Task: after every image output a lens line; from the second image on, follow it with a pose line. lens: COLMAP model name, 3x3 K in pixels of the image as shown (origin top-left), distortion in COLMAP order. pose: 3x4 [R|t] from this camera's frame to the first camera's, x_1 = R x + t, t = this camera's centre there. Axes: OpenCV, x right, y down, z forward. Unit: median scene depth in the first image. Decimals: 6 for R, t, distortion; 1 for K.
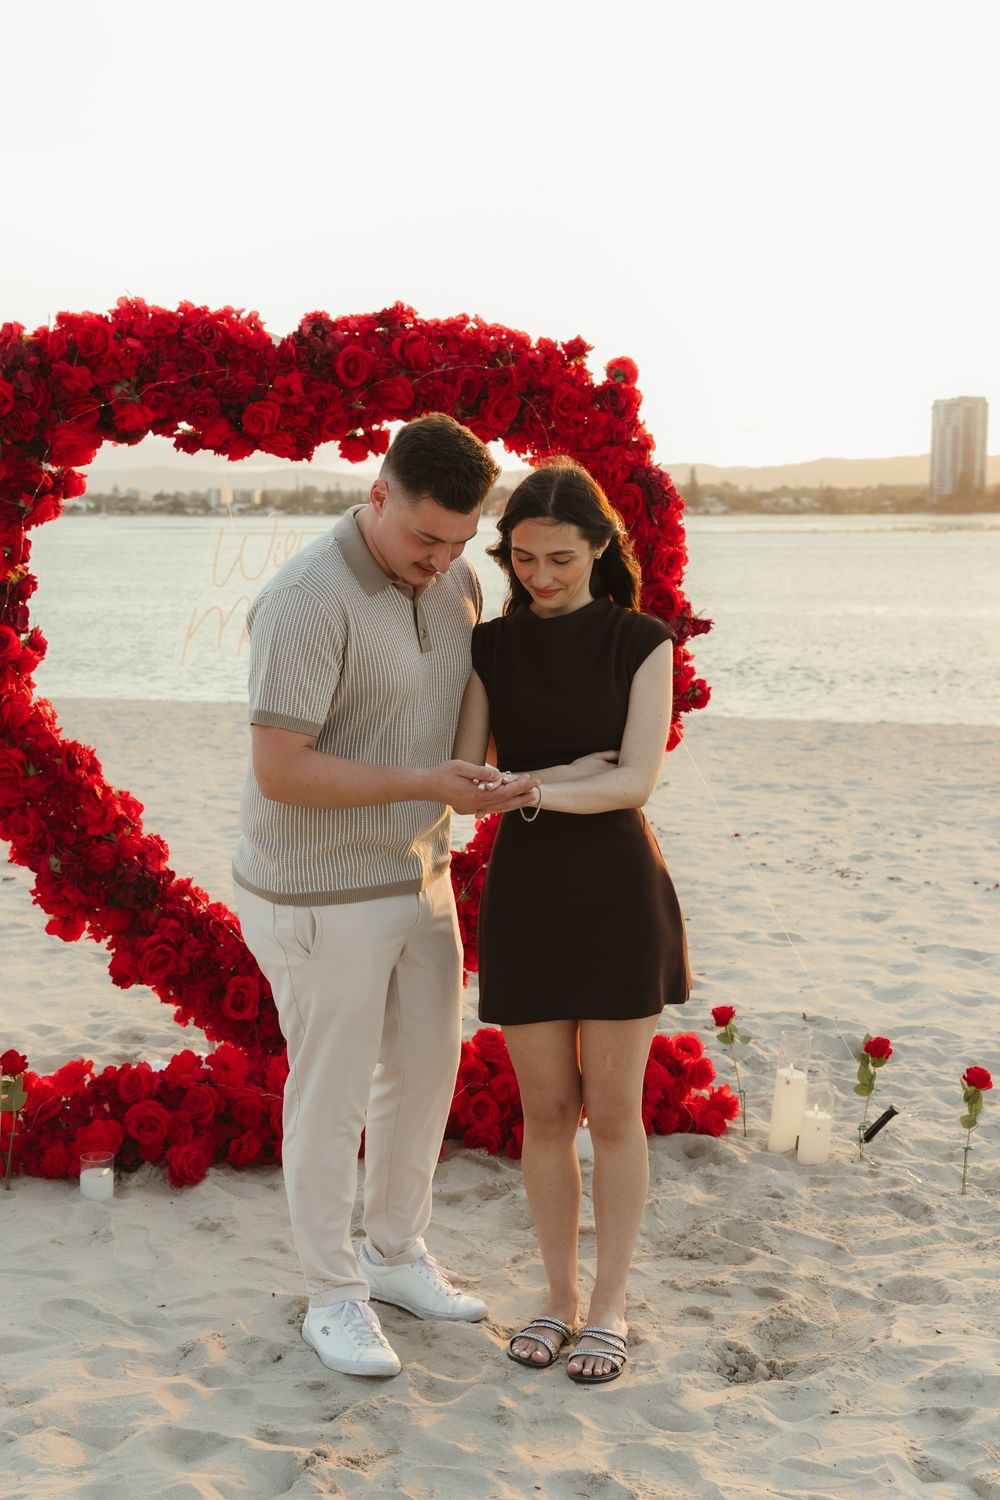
lens RADIAL K [[1885.8, 0, 500.0], [0, 1885.8, 750.0], [0, 0, 1]] dist [0.153408, -0.484898]
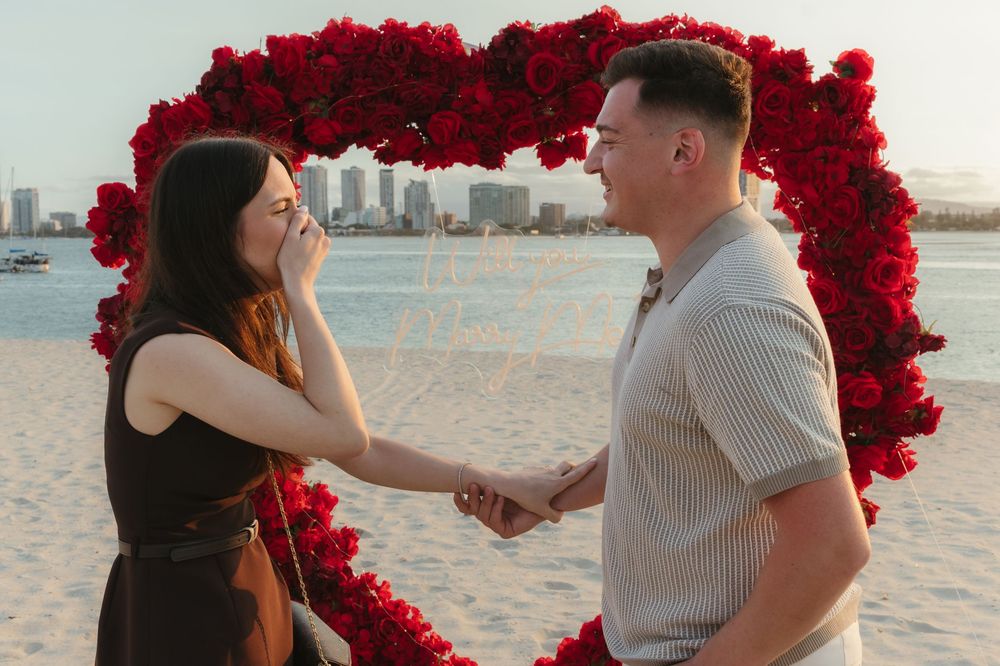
lens RADIAL K [[1267.8, 0, 500.0], [0, 1267.8, 333.0], [0, 0, 1]] dist [0.091623, -0.335836]
pose [[0.912618, 0.028089, -0.407847, 0.179619], [-0.045362, 0.998434, -0.032740, -0.044523], [0.406289, 0.048379, 0.912463, 0.396790]]
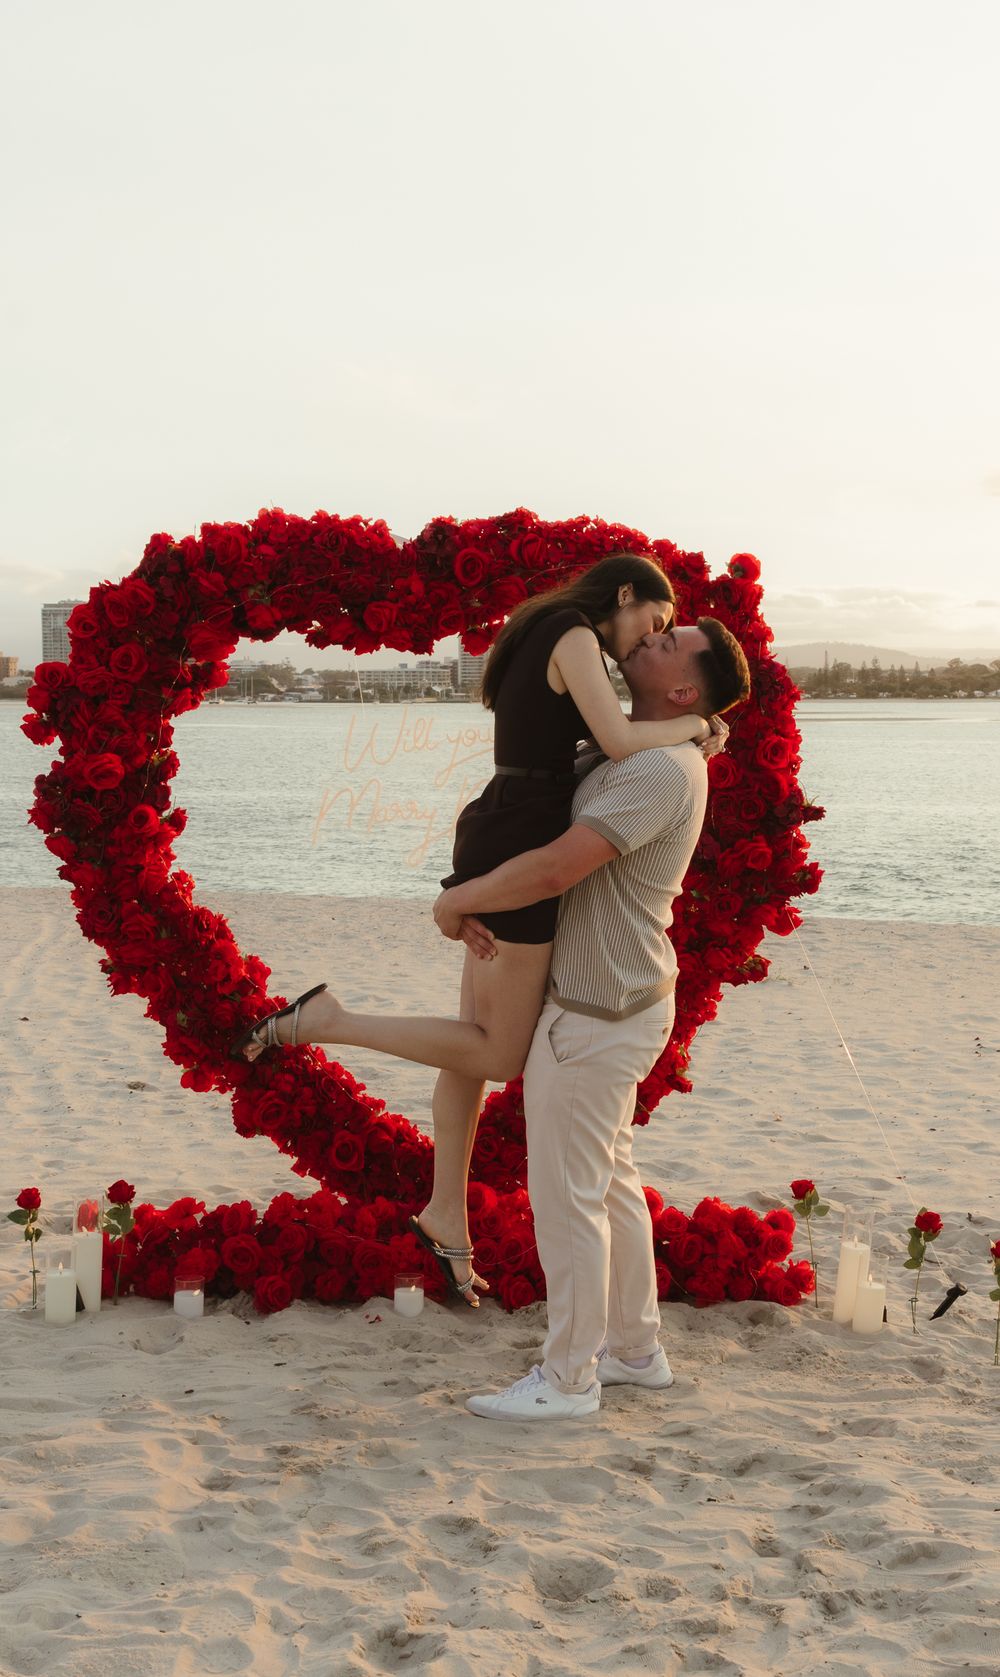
lens RADIAL K [[2305.3, 0, 599.5], [0, 2305.3, 880.8], [0, 0, 1]] dist [0.113679, 0.016399]
pose [[0.979186, 0.018505, -0.202120, 0.266475], [-0.027012, 0.998858, -0.039413, 0.025508], [0.201160, 0.044052, 0.978567, -0.263897]]
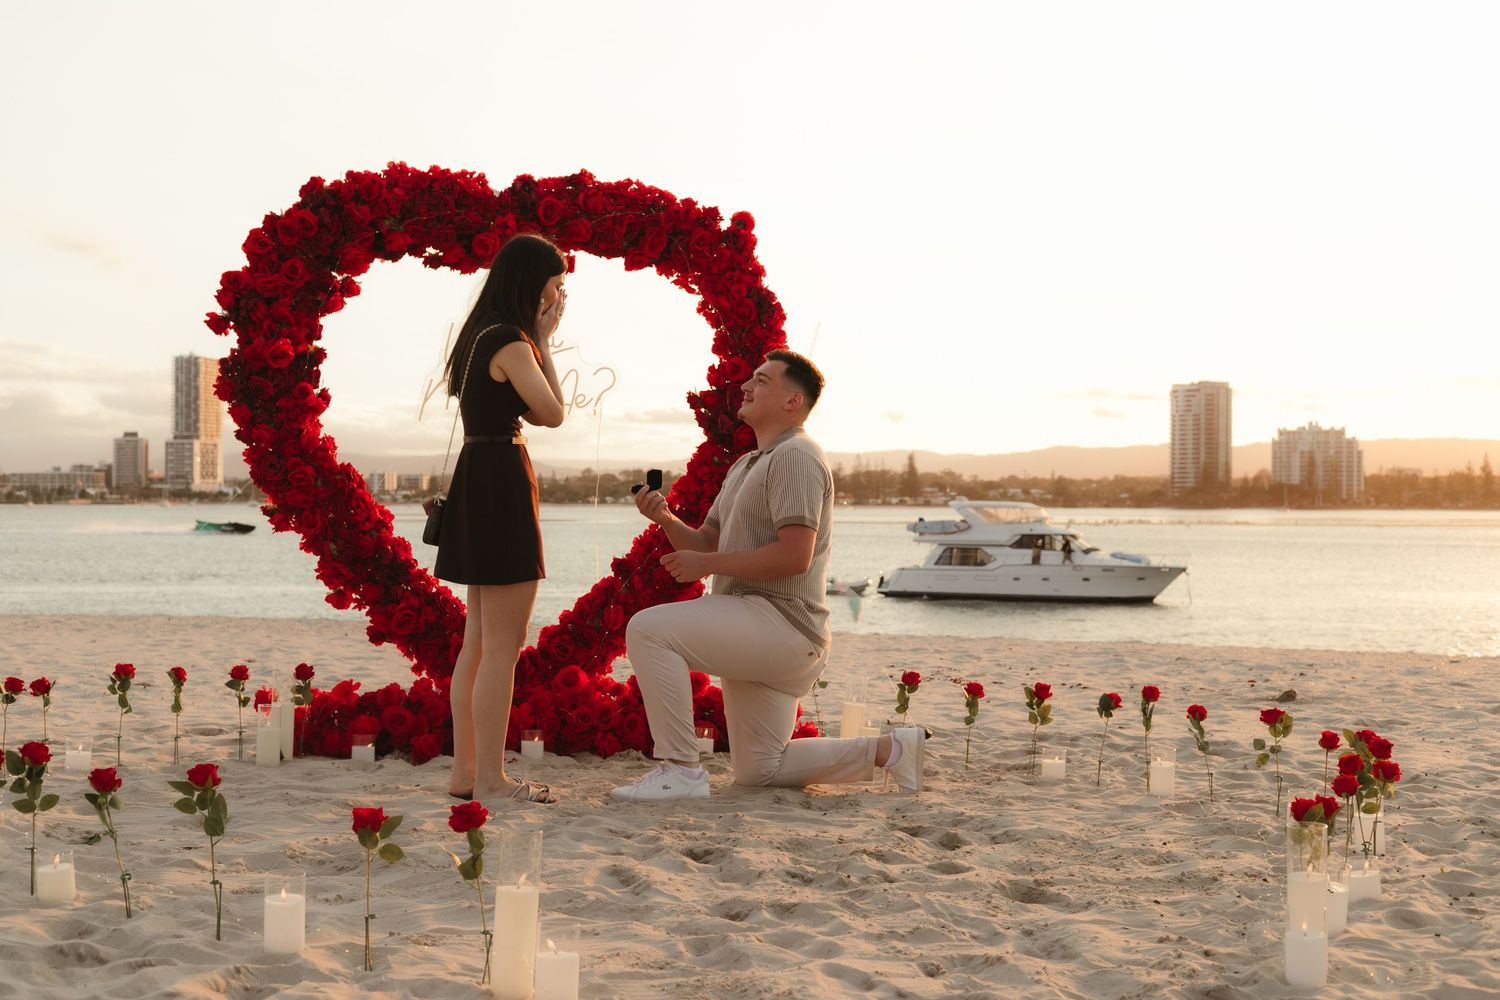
lens RADIAL K [[2173.3, 0, 750.0], [0, 2173.3, 500.0], [0, 0, 1]] dist [-0.017281, 0.025568]
pose [[0.999655, 0.007675, 0.025111, 0.033968], [-0.004449, 0.992008, -0.126098, 0.220882], [-0.025878, 0.125943, 0.991700, -0.601566]]
